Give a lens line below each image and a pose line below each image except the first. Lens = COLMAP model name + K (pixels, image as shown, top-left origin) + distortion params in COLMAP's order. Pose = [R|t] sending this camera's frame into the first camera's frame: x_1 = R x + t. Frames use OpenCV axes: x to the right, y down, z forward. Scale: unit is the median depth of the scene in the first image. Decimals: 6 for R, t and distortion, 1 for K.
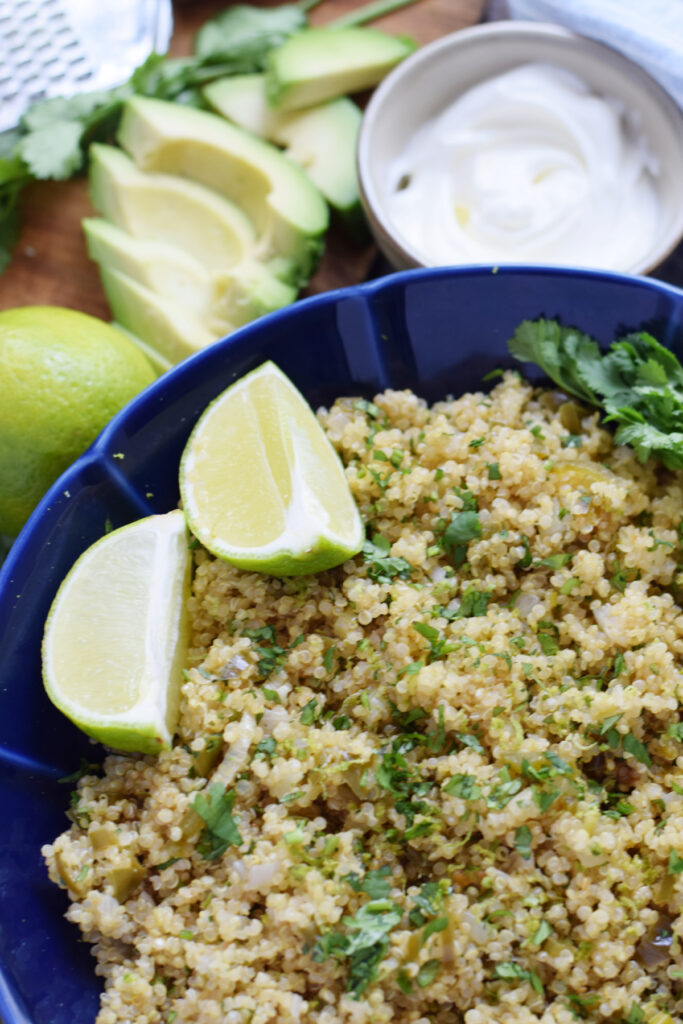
lens RADIAL K [[2576.9, 0, 341.5], [0, 2576.9, 512.0], [0, 0, 1]] dist [-0.103836, -0.217974]
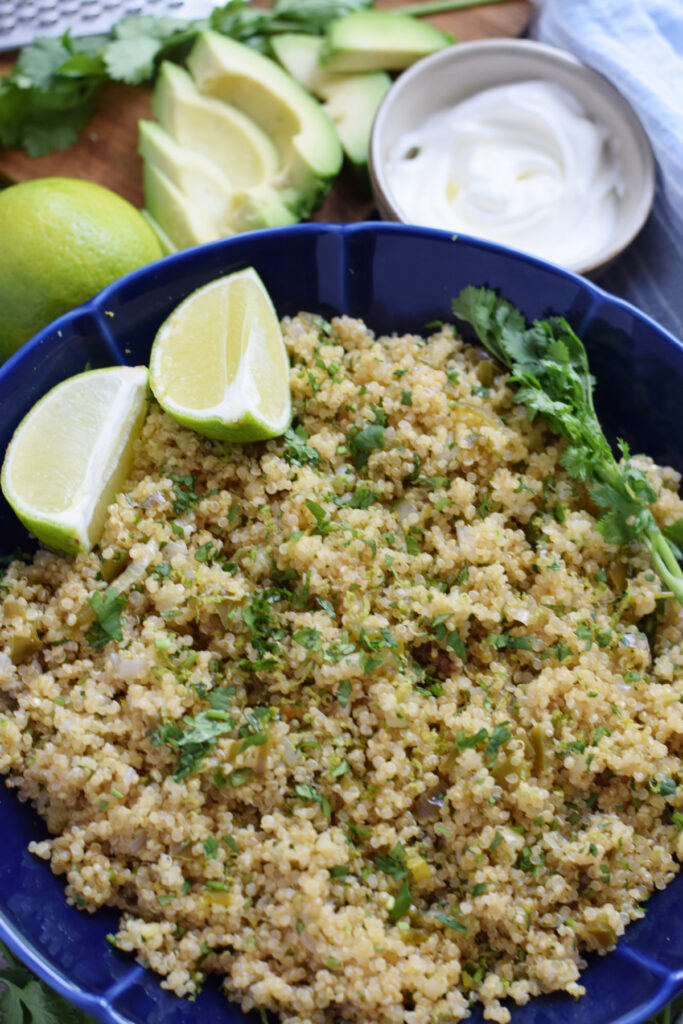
lens RADIAL K [[2576.9, 0, 341.5], [0, 2576.9, 512.0], [0, 0, 1]] dist [-0.103836, -0.217974]
pose [[0.969719, 0.239108, -0.049717, 0.105504], [-0.238944, 0.970989, 0.009314, 0.032985], [0.050502, 0.002848, 0.998720, -0.207203]]
